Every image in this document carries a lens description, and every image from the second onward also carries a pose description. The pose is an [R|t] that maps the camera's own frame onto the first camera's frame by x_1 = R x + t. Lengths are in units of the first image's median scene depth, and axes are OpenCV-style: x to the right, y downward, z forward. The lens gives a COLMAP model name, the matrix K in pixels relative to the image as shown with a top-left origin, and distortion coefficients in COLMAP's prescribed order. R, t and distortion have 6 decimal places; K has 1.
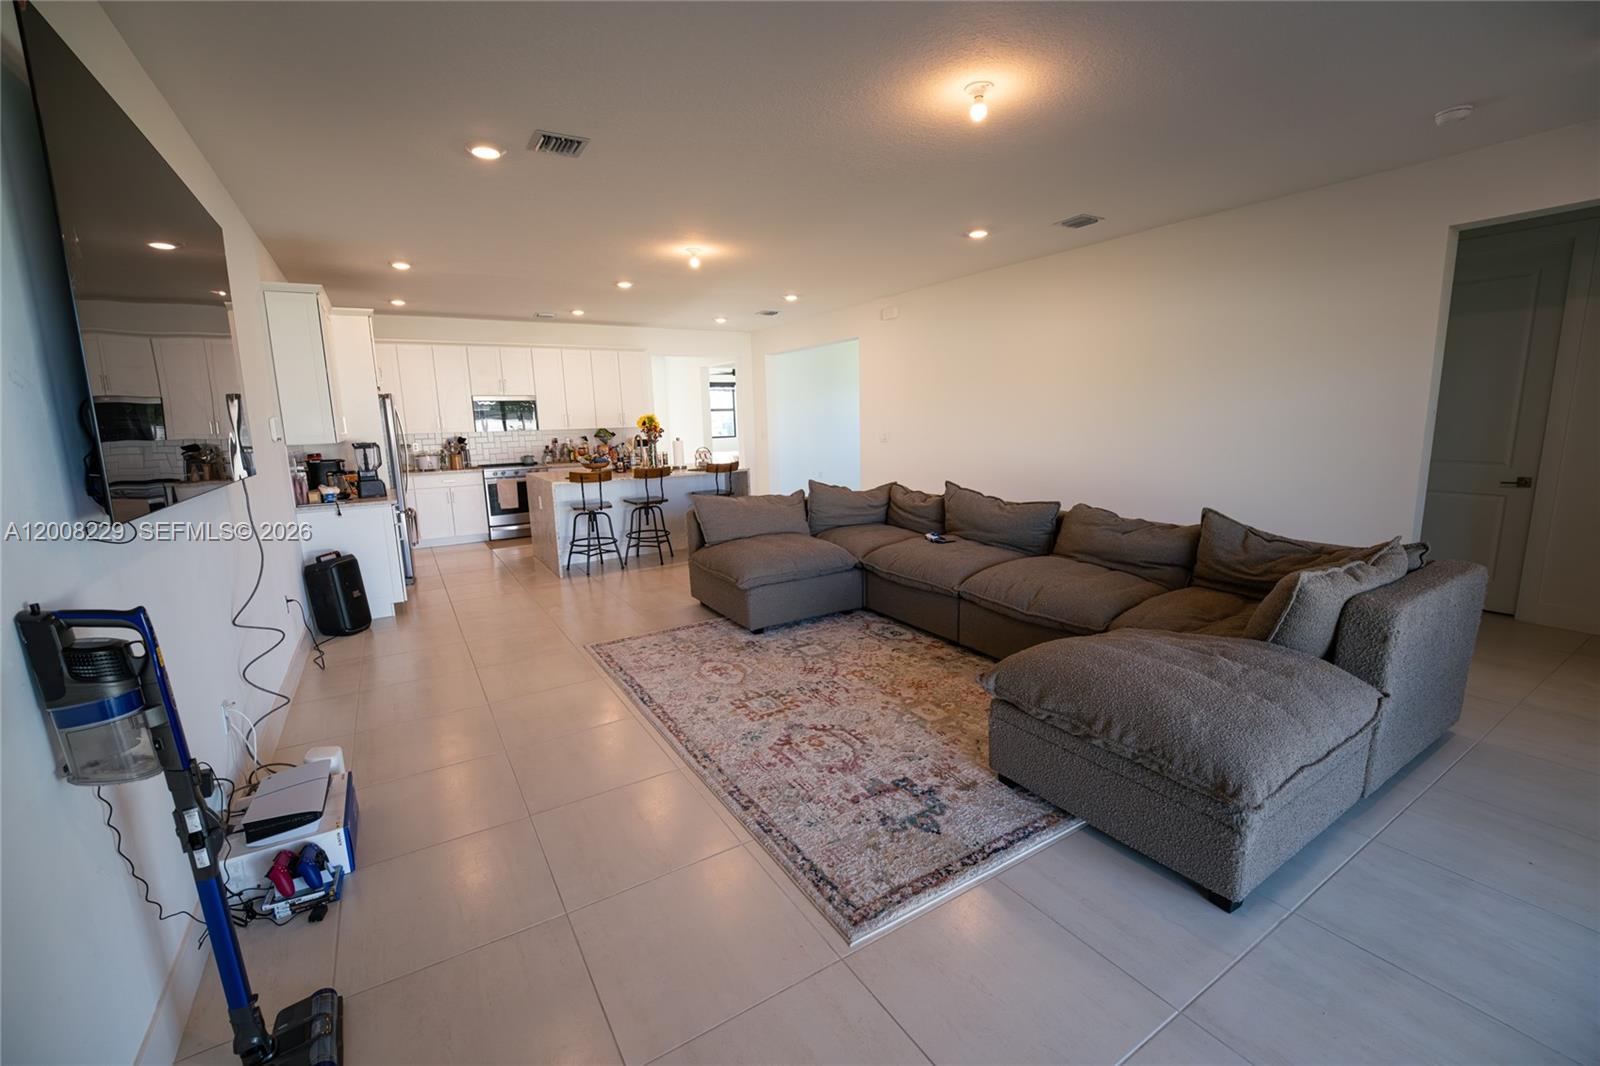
lens RADIAL K [[656.8, 0, 803.3], [0, 656.8, 534.7], [0, 0, 1]] dist [-0.006767, -0.004447]
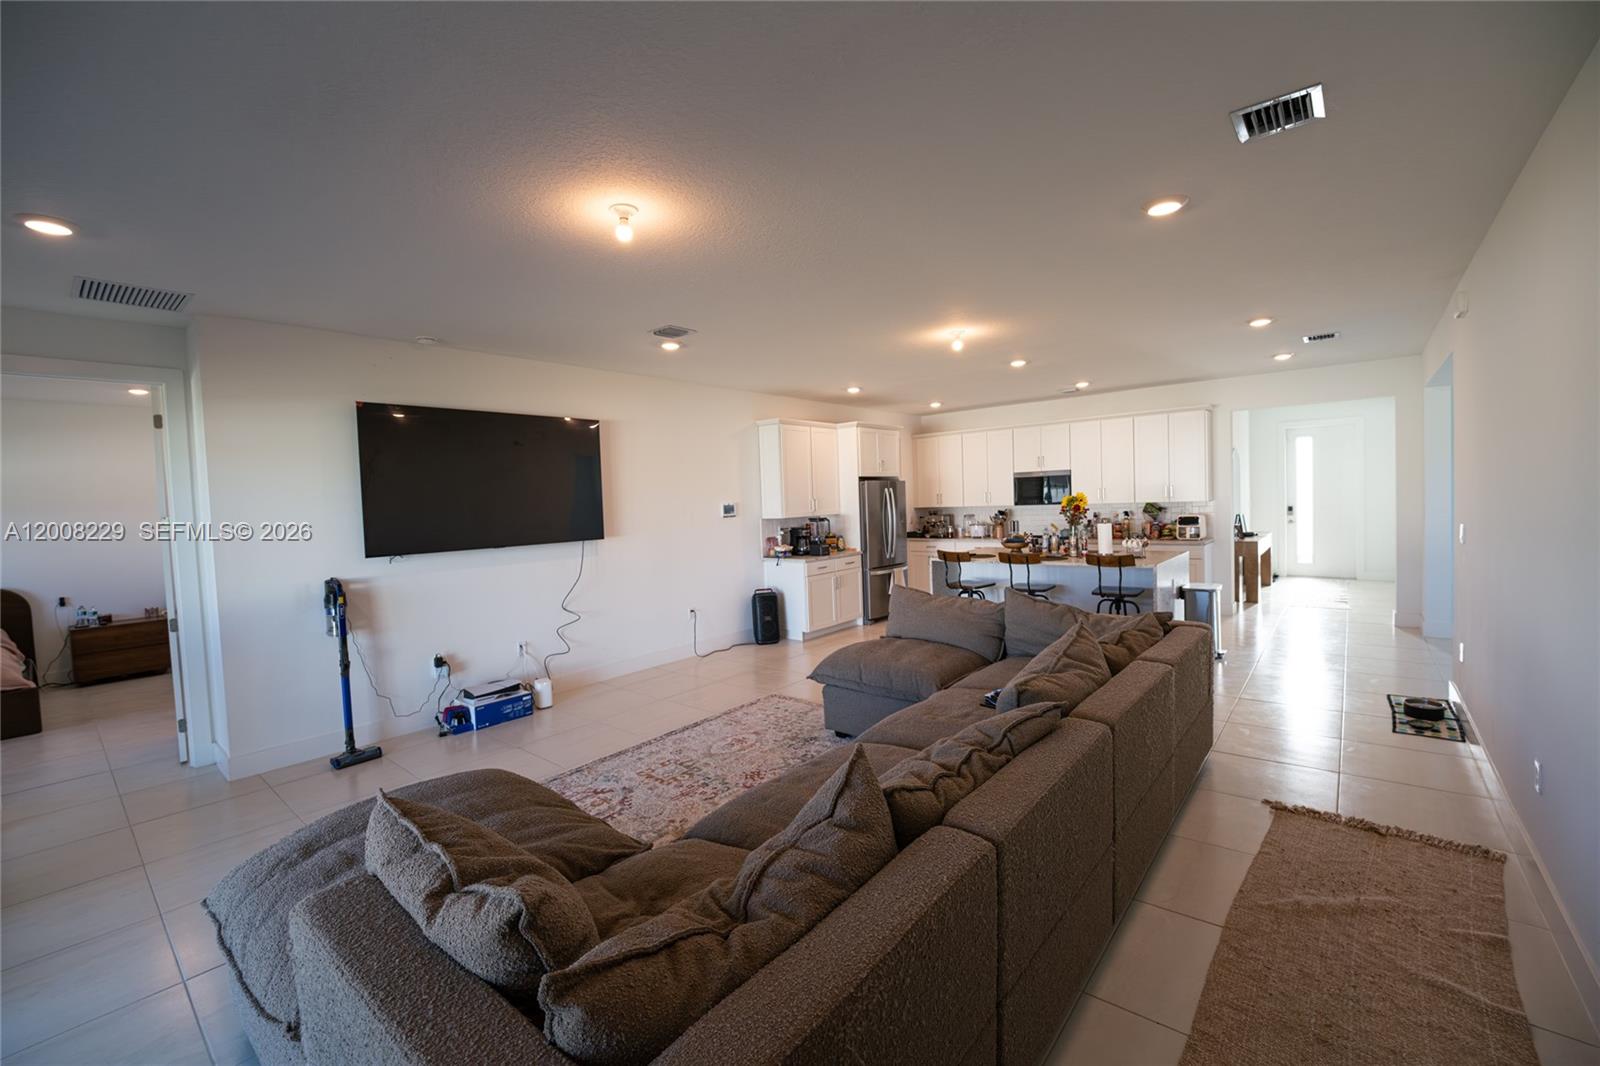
lens RADIAL K [[656.8, 0, 798.0], [0, 656.8, 526.5], [0, 0, 1]] dist [-0.006767, -0.004447]
pose [[0.296905, 0.053751, -0.953393, 0.875597], [-0.142857, 0.989679, 0.011308, -0.166775], [0.944161, 0.132841, 0.301519, 0.672861]]
